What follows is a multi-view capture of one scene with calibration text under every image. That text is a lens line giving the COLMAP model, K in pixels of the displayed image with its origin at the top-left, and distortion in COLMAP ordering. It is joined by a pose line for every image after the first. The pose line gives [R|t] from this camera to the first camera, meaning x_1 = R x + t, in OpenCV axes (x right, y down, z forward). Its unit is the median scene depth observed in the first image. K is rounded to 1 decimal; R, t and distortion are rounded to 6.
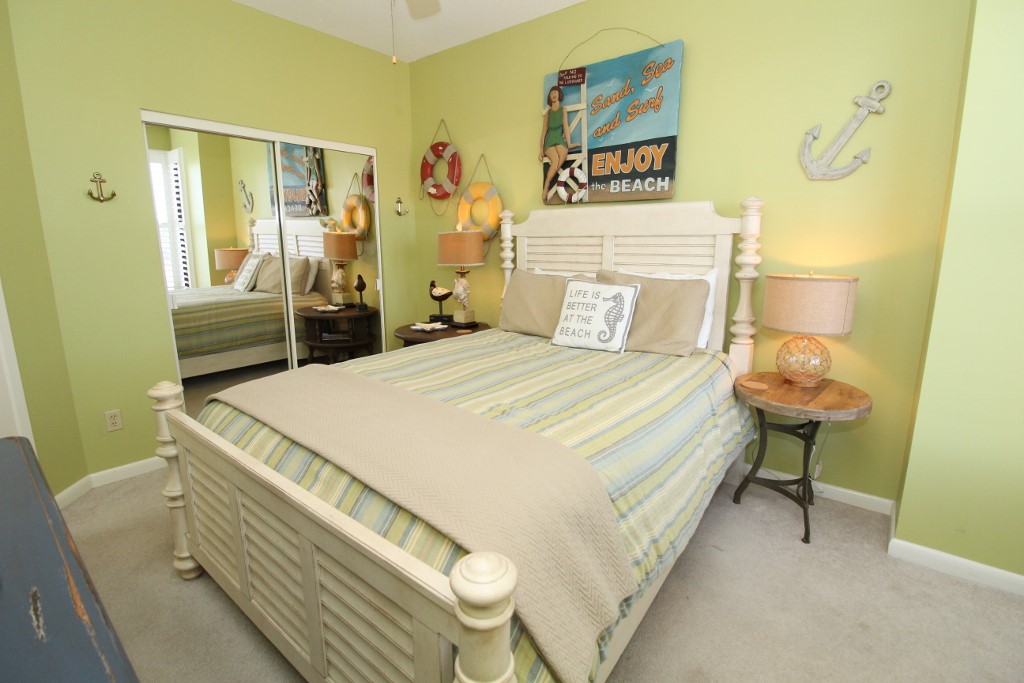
lens RADIAL K [[472.0, 0, 515.7], [0, 472.0, 336.9], [0, 0, 1]] dist [-0.012831, -0.005579]
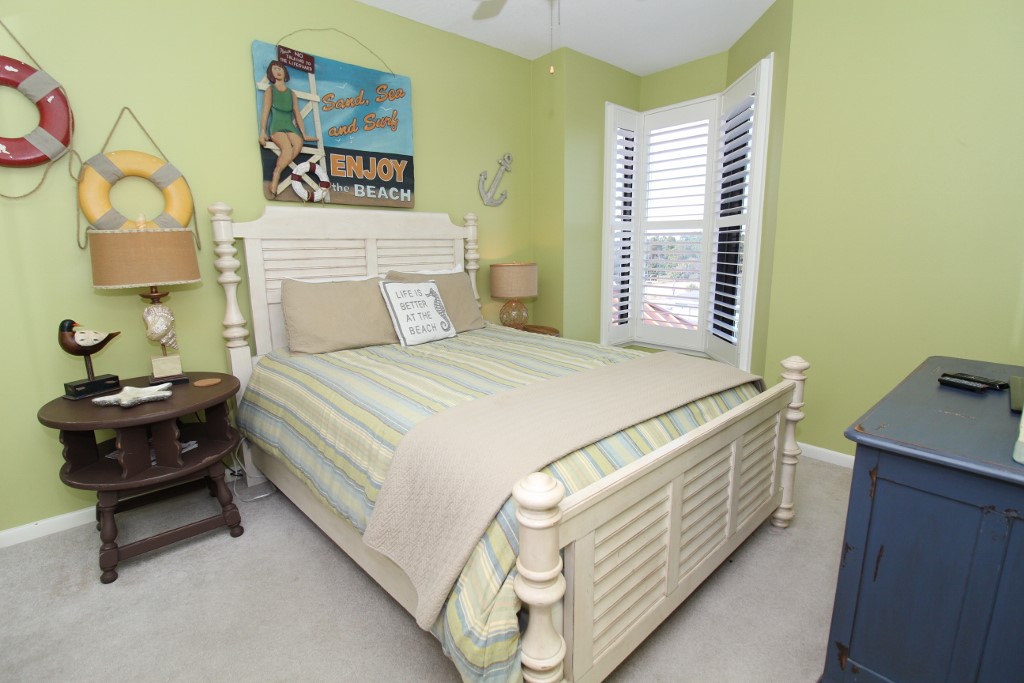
lens RADIAL K [[472.0, 0, 512.9], [0, 472.0, 336.5], [0, 0, 1]] dist [-0.012831, -0.005579]
pose [[0.166026, -0.191587, 0.967331, -0.782418], [0.197294, 0.967566, 0.157771, -0.108000], [-0.966184, 0.164655, 0.198439, 0.525971]]
